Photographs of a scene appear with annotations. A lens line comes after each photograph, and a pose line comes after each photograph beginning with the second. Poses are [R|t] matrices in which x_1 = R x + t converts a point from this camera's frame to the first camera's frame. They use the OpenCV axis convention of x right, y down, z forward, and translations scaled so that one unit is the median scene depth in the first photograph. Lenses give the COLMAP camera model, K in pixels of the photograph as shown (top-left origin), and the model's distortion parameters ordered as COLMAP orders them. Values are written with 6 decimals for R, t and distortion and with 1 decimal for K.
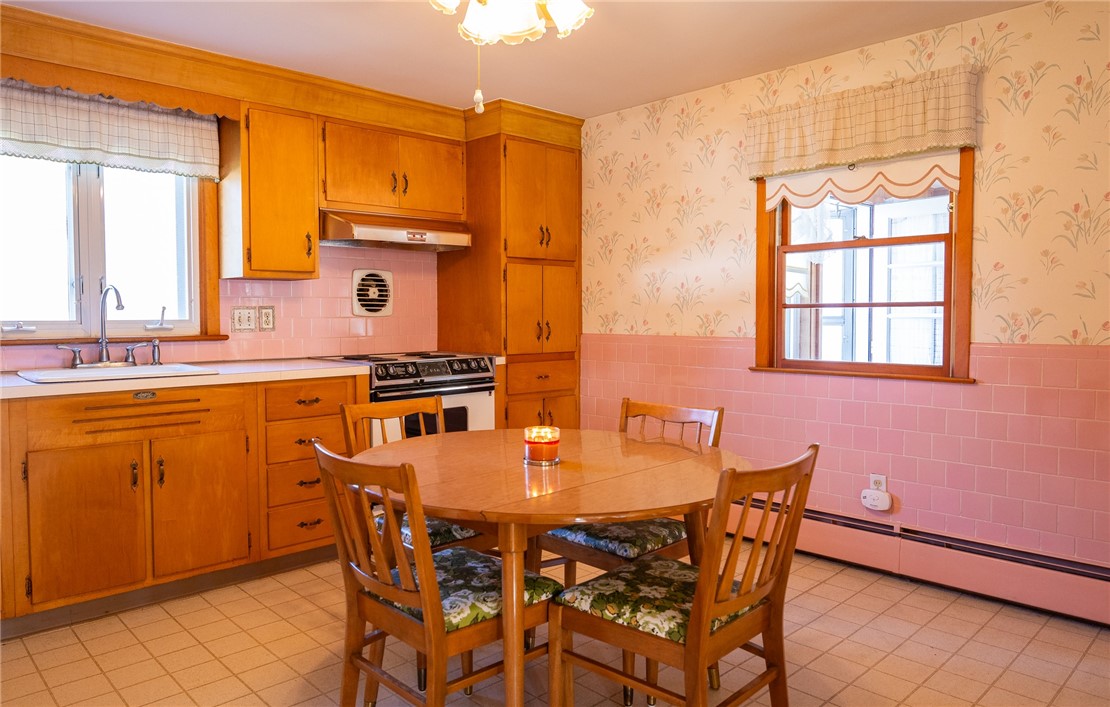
lens RADIAL K [[765.6, 0, 555.0], [0, 765.6, 353.5], [0, 0, 1]] dist [0.007166, 0.002900]
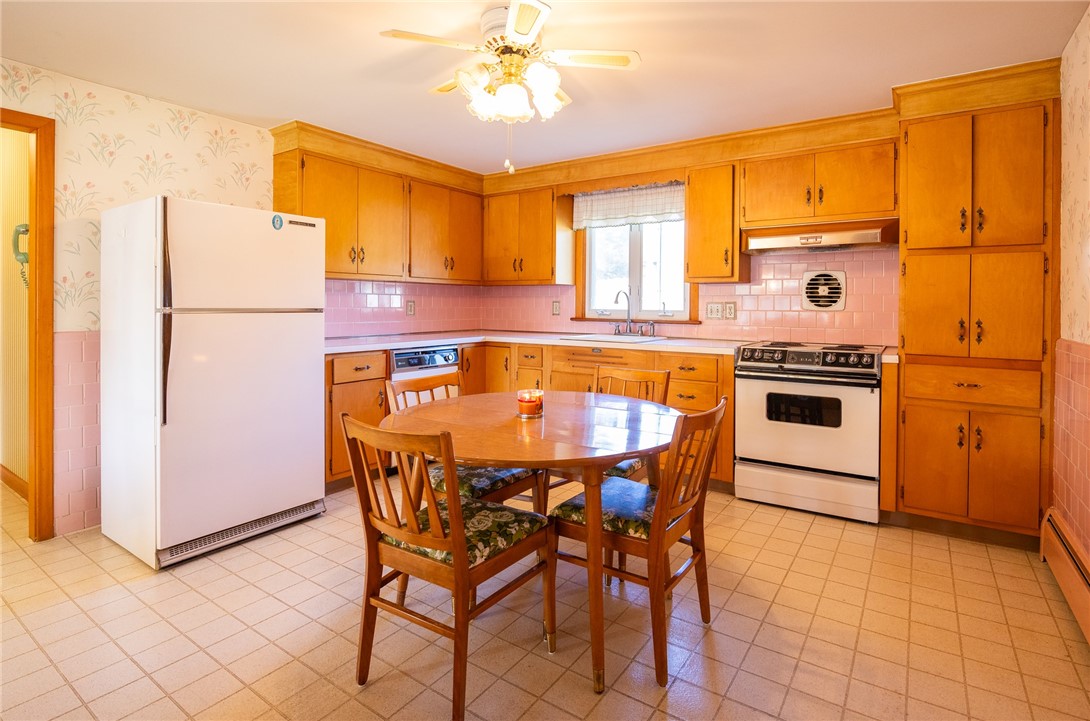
lens RADIAL K [[537.2, 0, 545.7], [0, 537.2, 312.5], [0, 0, 1]] dist [-0.002951, -0.000617]
pose [[0.212716, 0.018782, -0.976934, 0.509154], [-0.062126, 0.998052, 0.005660, -0.026548], [0.975137, 0.059489, 0.213468, 0.453457]]
